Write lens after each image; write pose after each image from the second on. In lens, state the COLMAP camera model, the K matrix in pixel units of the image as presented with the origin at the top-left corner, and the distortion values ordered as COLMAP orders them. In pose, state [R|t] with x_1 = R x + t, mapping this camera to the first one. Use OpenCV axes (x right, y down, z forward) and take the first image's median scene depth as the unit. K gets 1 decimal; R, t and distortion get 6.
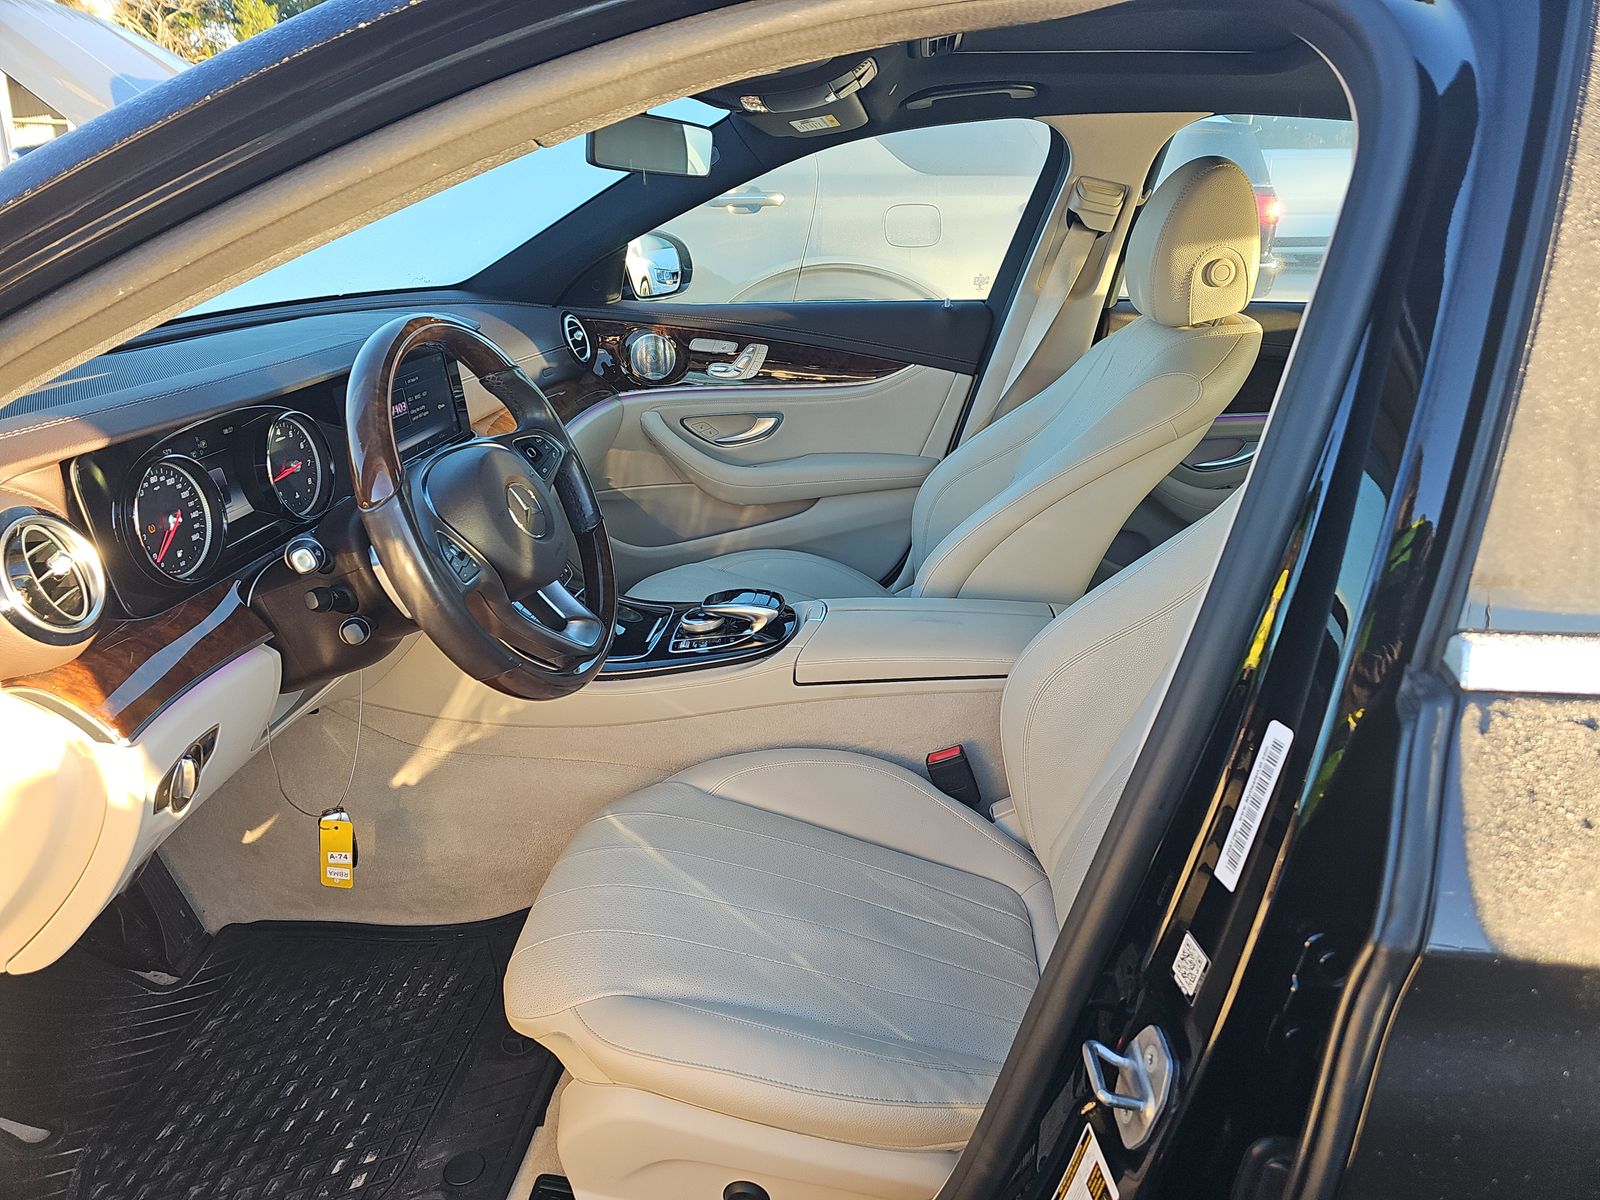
lens RADIAL K [[1058.7, 0, 798.1], [0, 1058.7, 608.0], [0, 0, 1]] dist [0.032189, -0.000080]
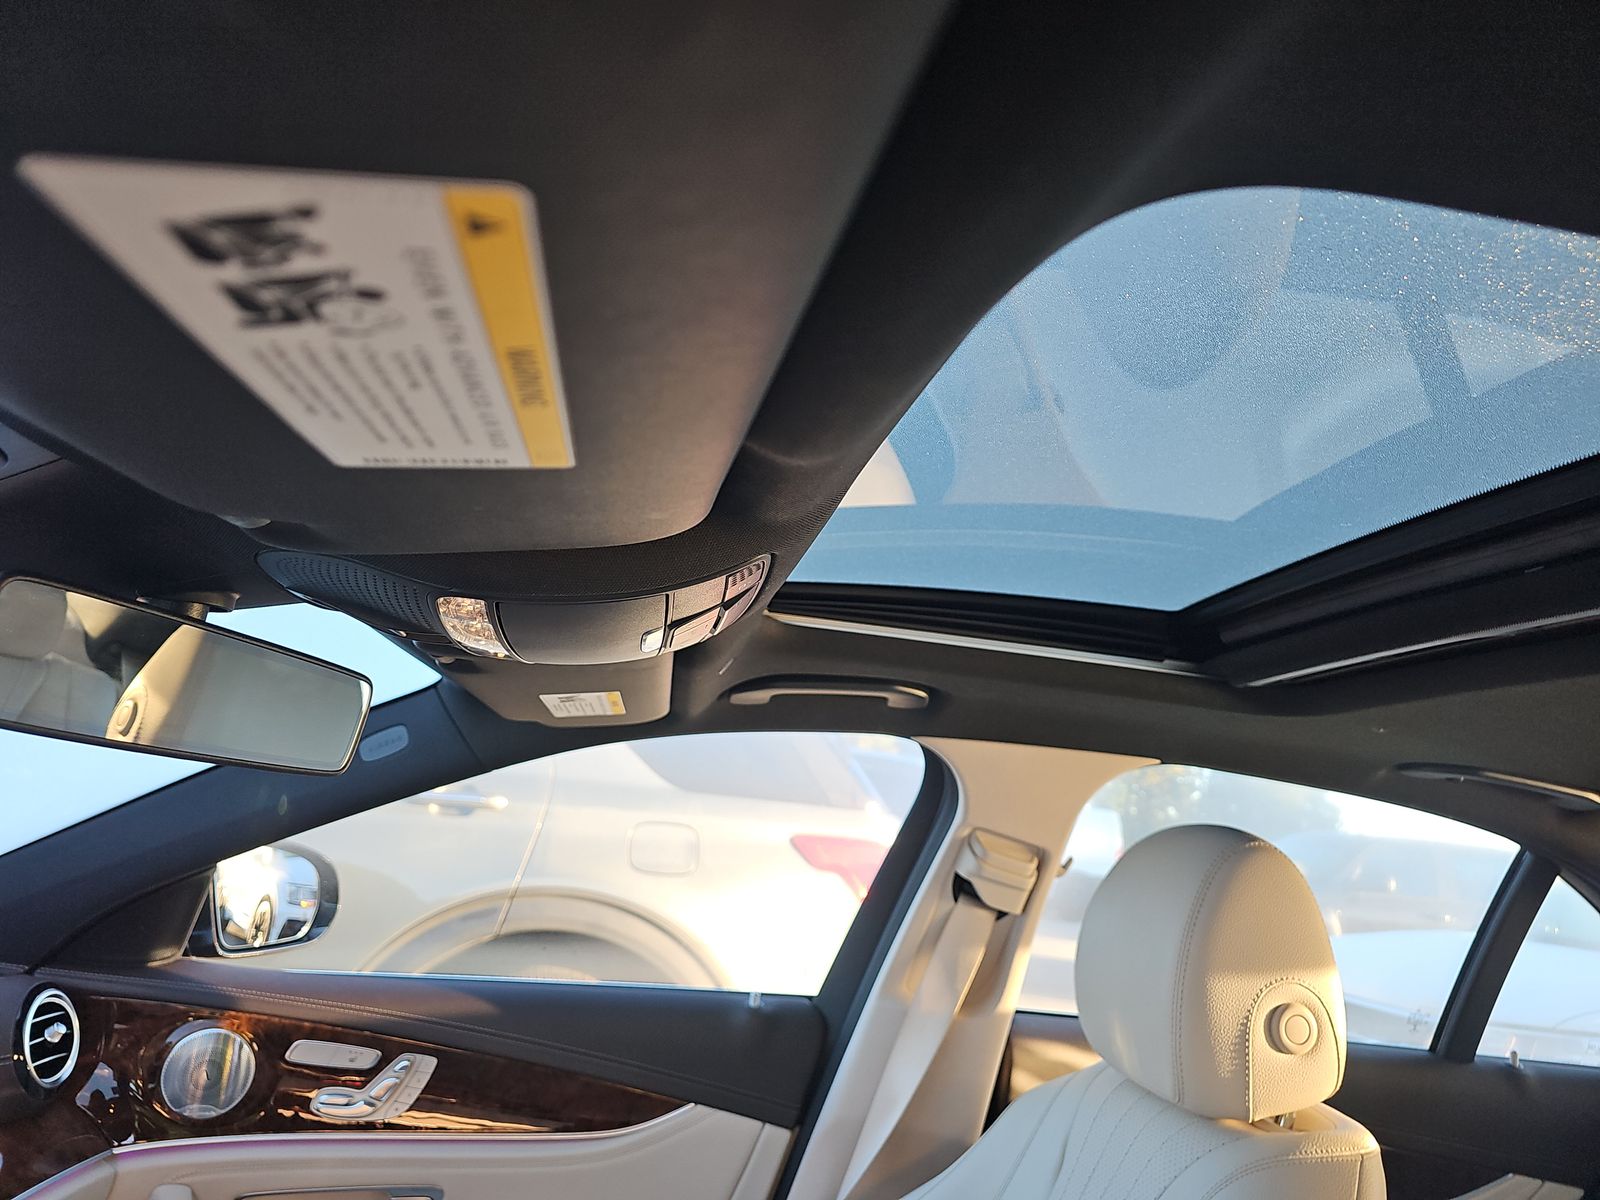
lens RADIAL K [[1058.7, 0, 798.1], [0, 1058.7, 608.0], [0, 0, 1]] dist [0.032189, -0.000080]
pose [[0.965008, 0.130982, 0.227162, -0.003310], [0.007921, 0.851349, -0.524540, -0.153260], [-0.262099, 0.507985, 0.820521, 0.365653]]
